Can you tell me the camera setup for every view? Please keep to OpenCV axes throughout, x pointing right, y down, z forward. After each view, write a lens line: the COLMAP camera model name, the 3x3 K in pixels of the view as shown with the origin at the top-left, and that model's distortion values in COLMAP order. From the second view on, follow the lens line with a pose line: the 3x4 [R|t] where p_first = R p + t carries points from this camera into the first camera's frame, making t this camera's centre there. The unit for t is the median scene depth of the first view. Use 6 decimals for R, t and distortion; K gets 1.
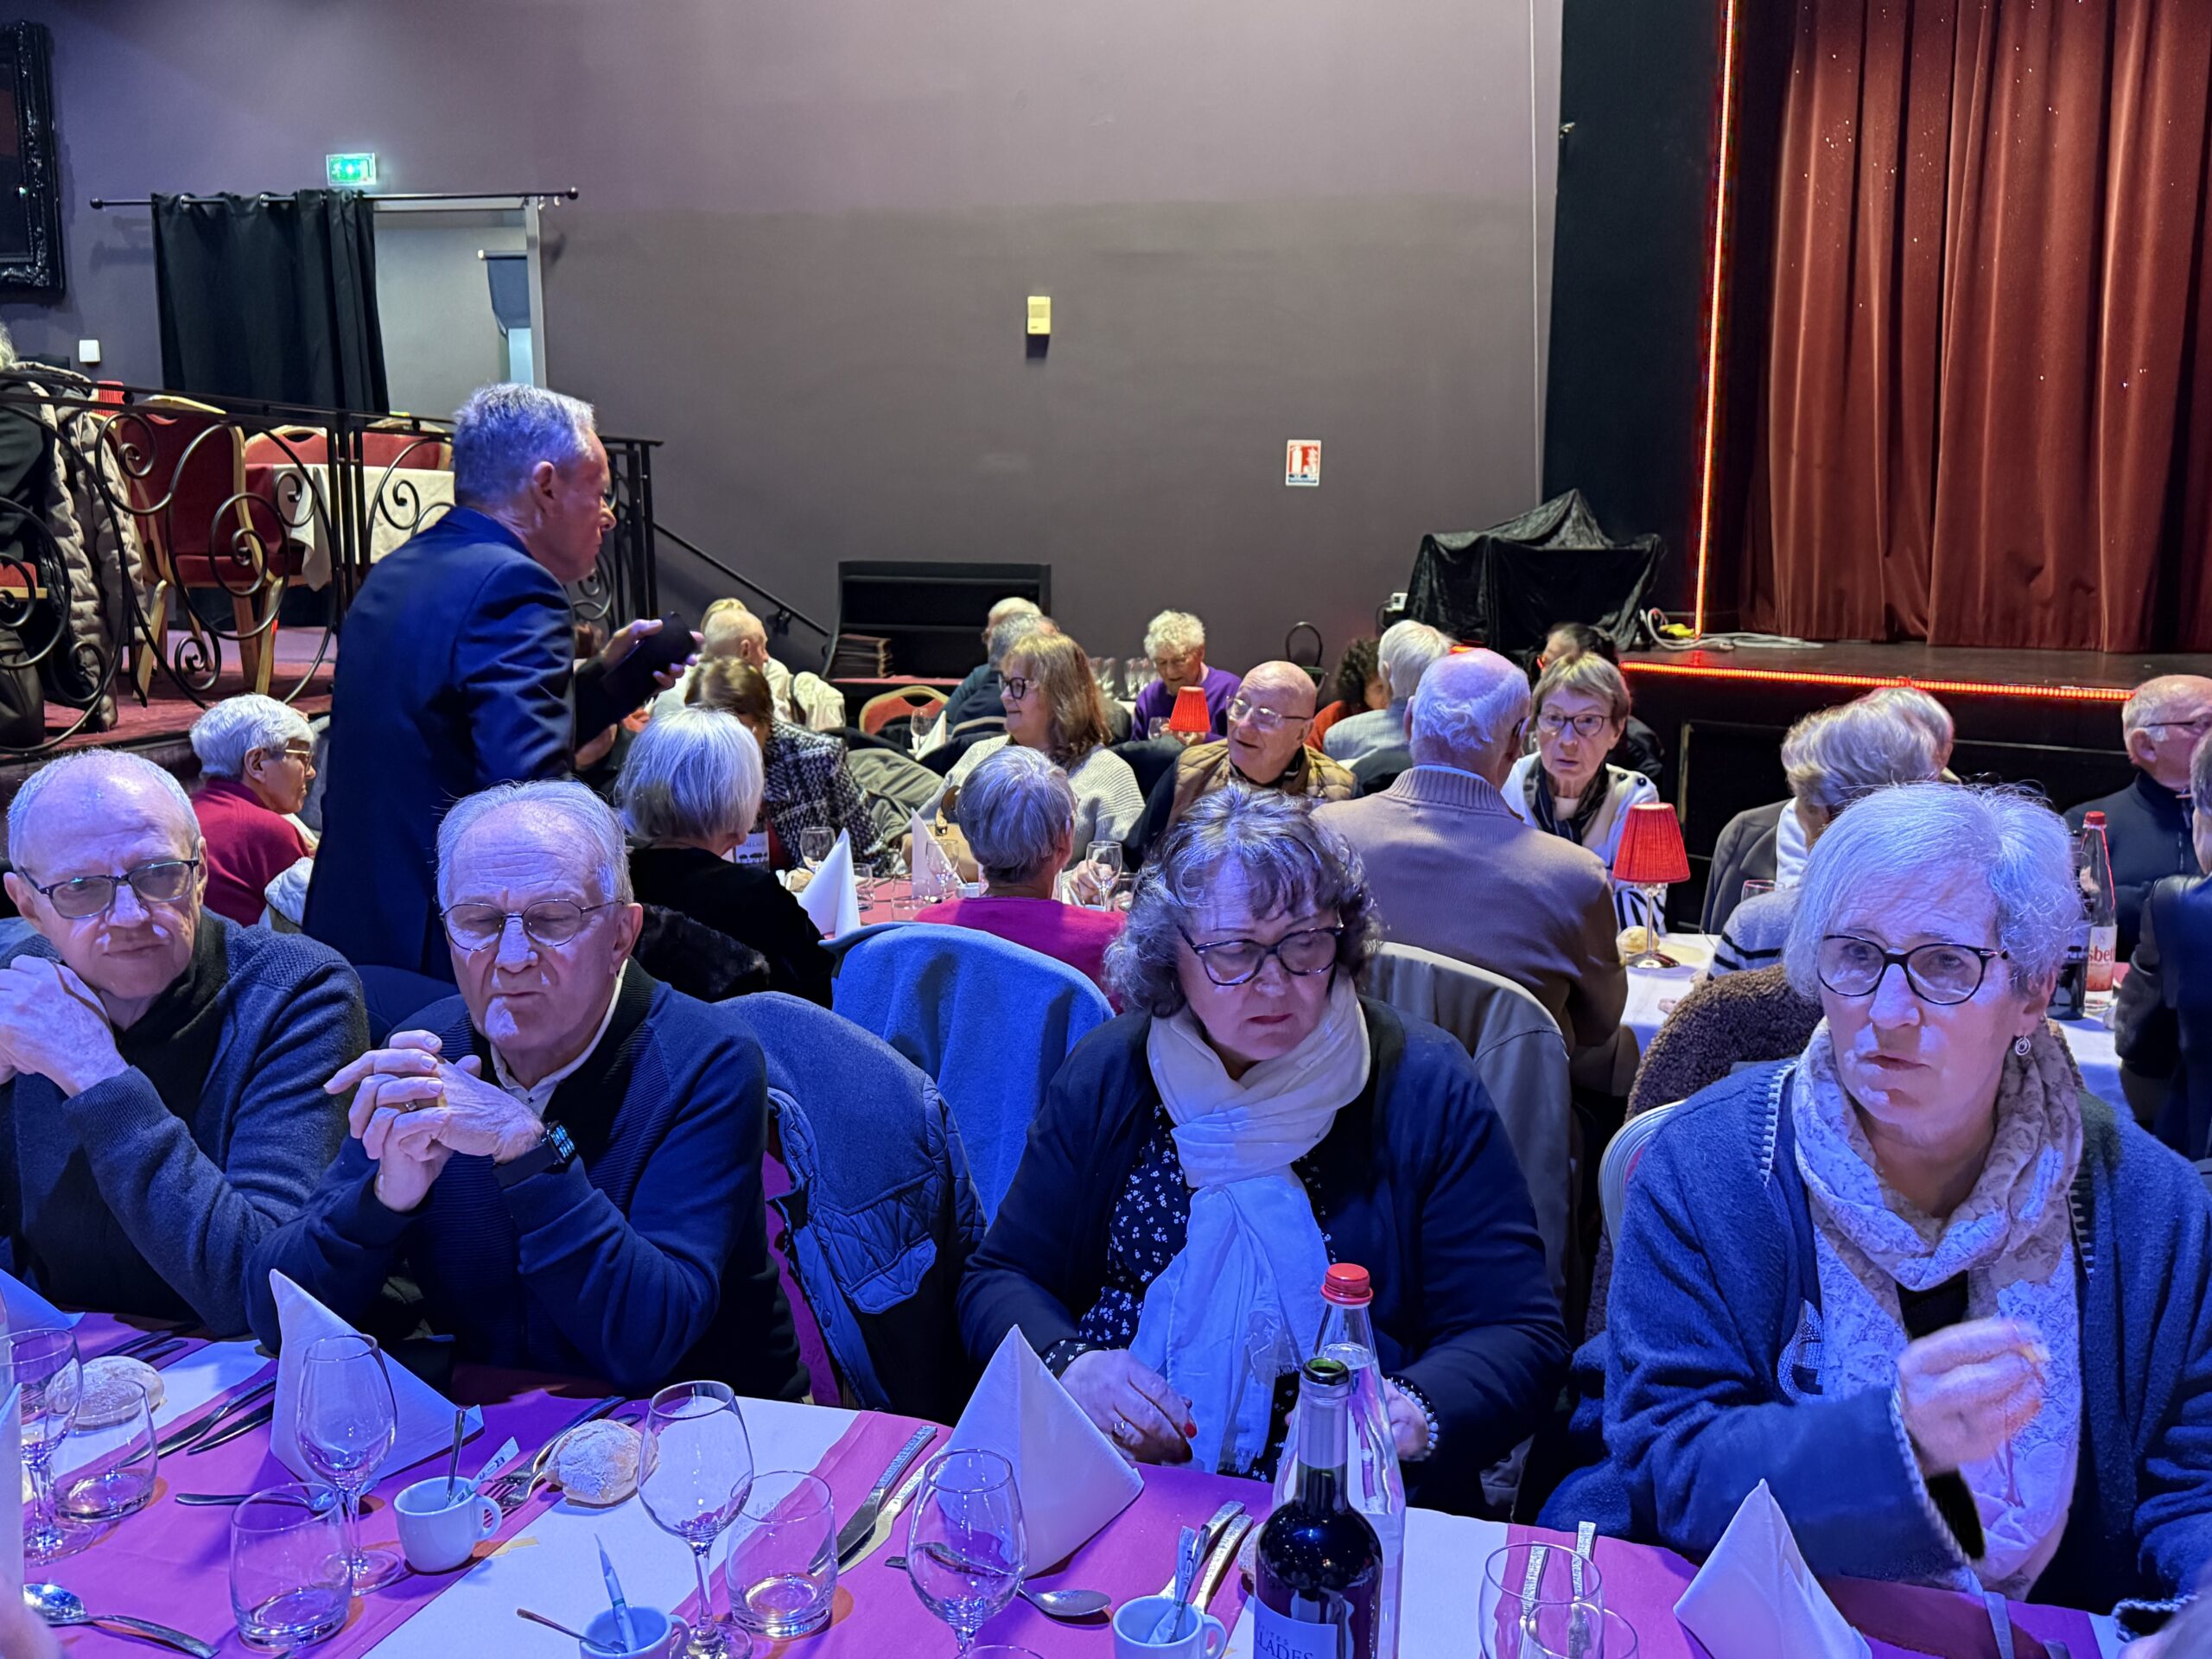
lens RADIAL K [[1952.2, 0, 1078.7], [0, 1952.2, 829.1], [0, 0, 1]] dist [0.056374, -0.070880]
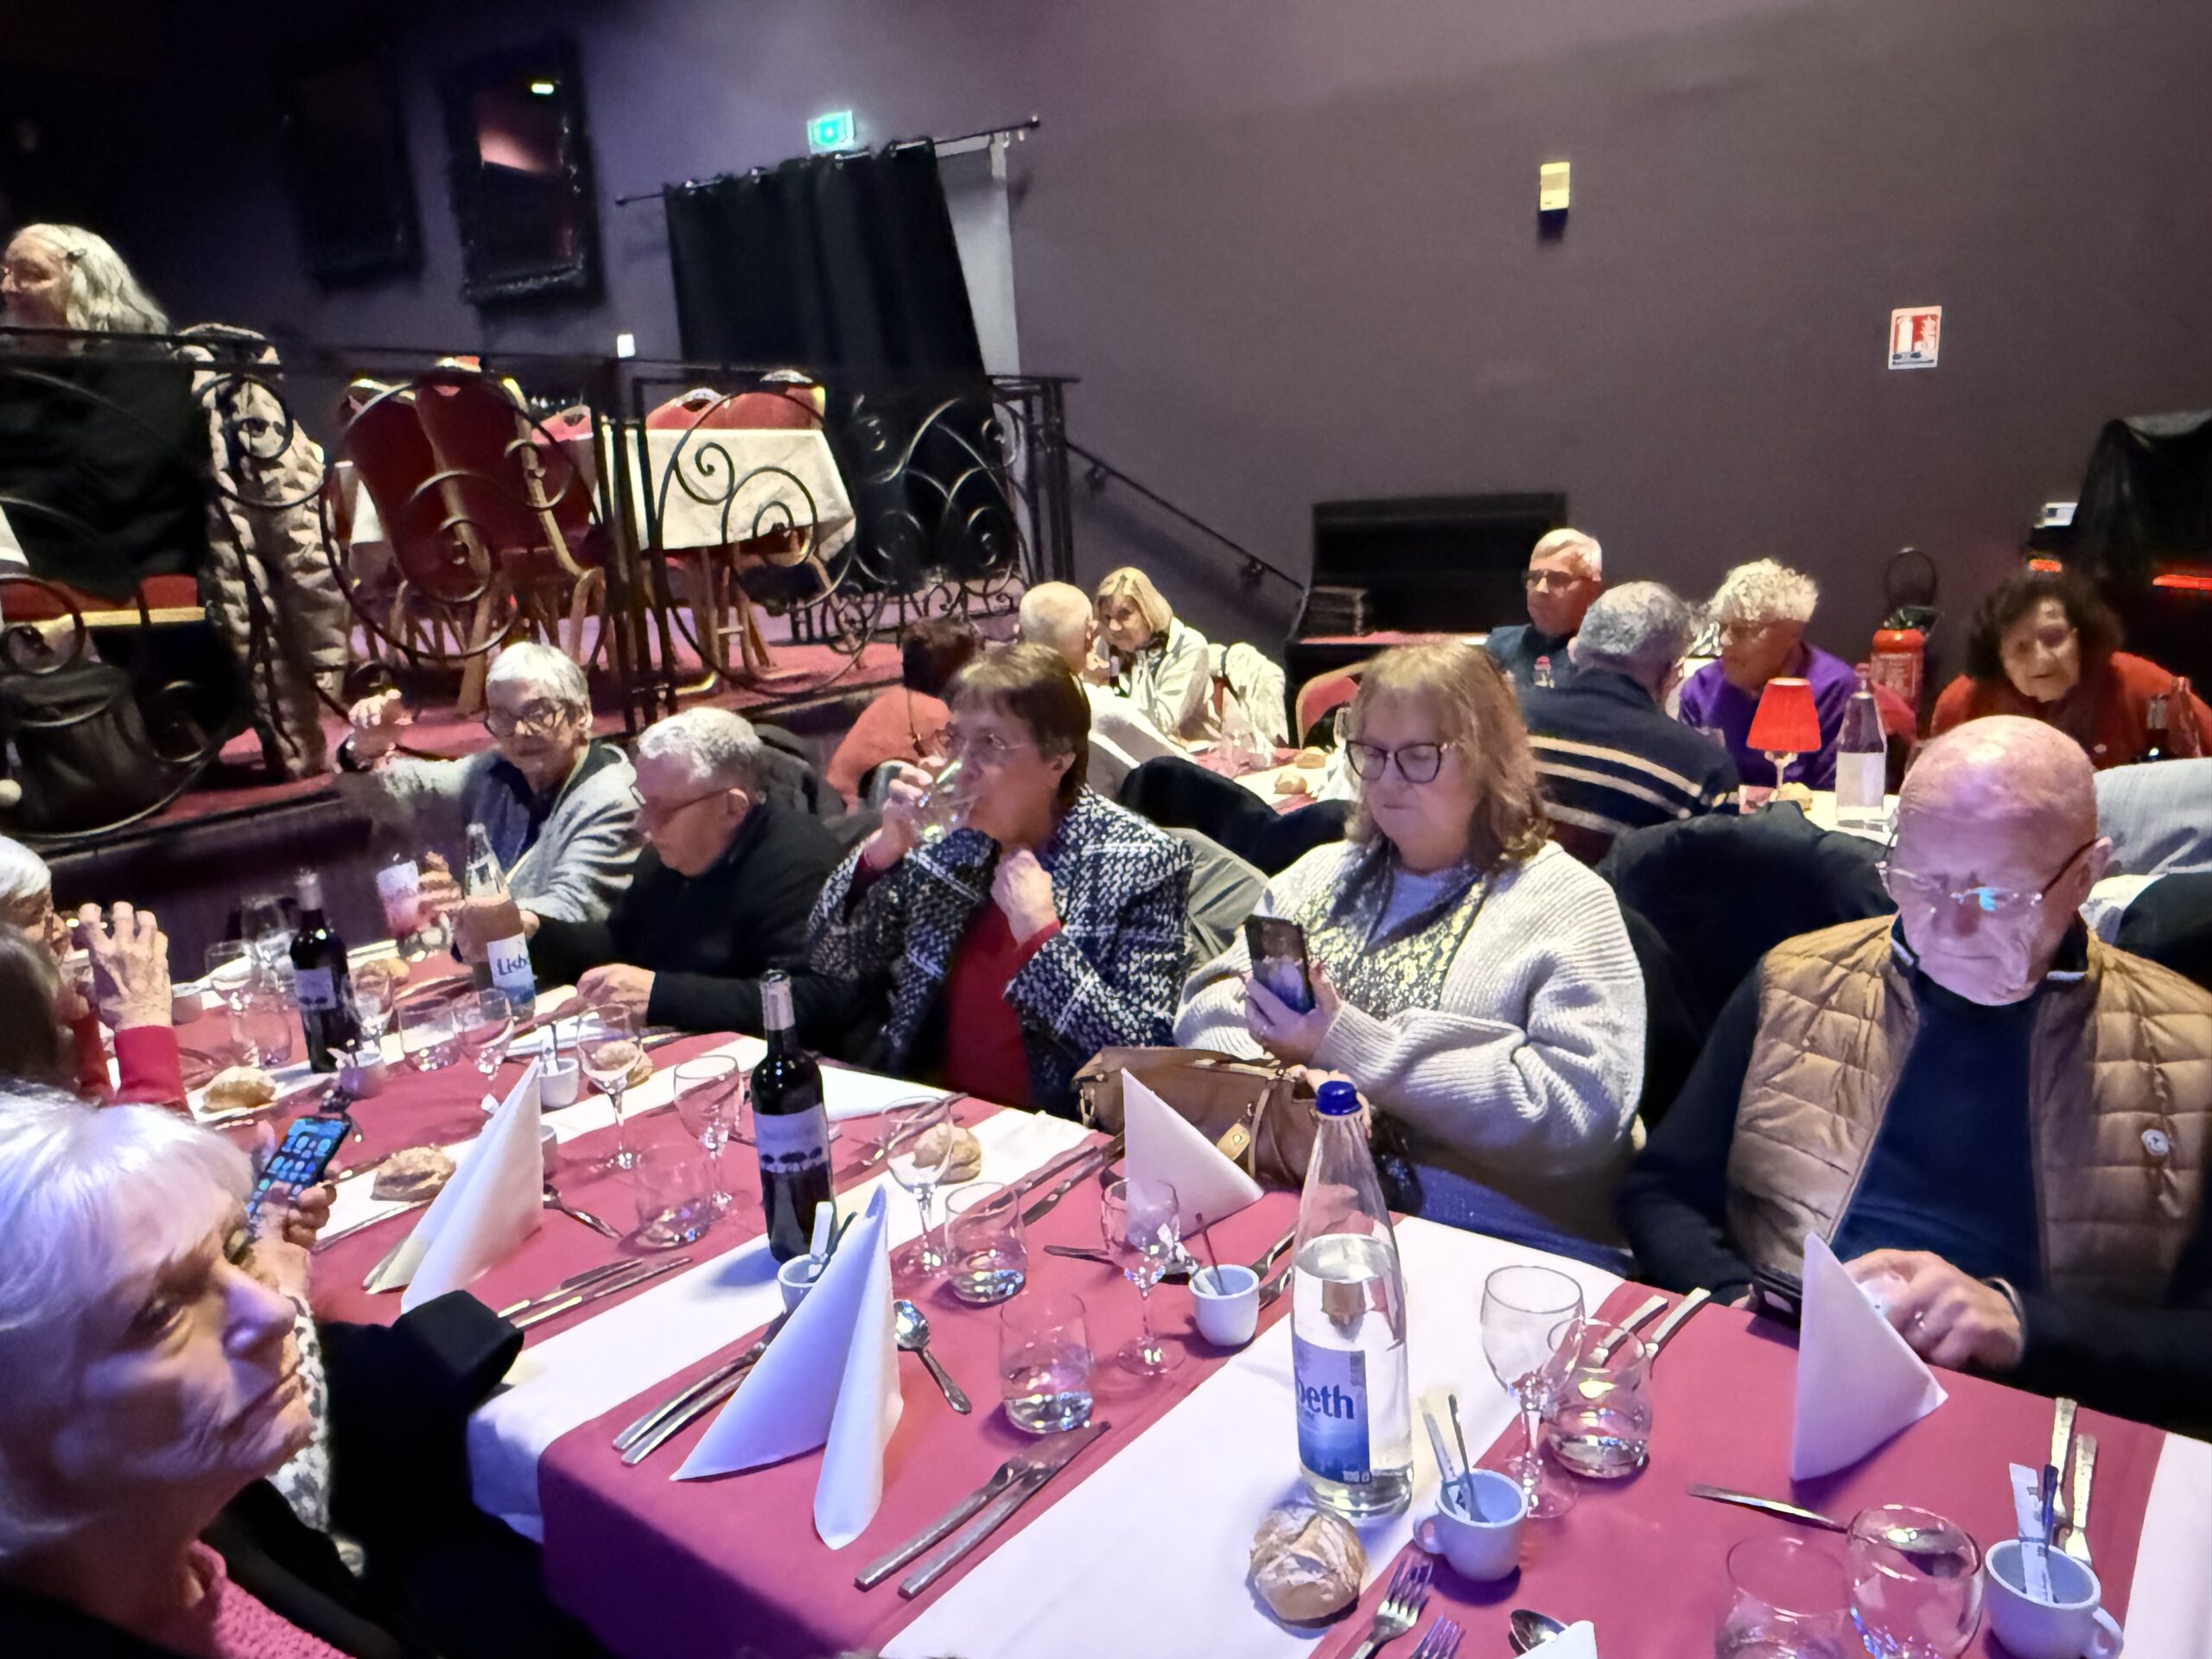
lens RADIAL K [[1591.6, 0, 1039.1], [0, 1591.6, 805.0], [0, 0, 1]] dist [0.007872, -0.037503]
pose [[0.938087, 0.008120, -0.346305, 0.010238], [0.010643, 0.998578, 0.052244, -0.041245], [0.346237, -0.052695, 0.936666, 0.292710]]
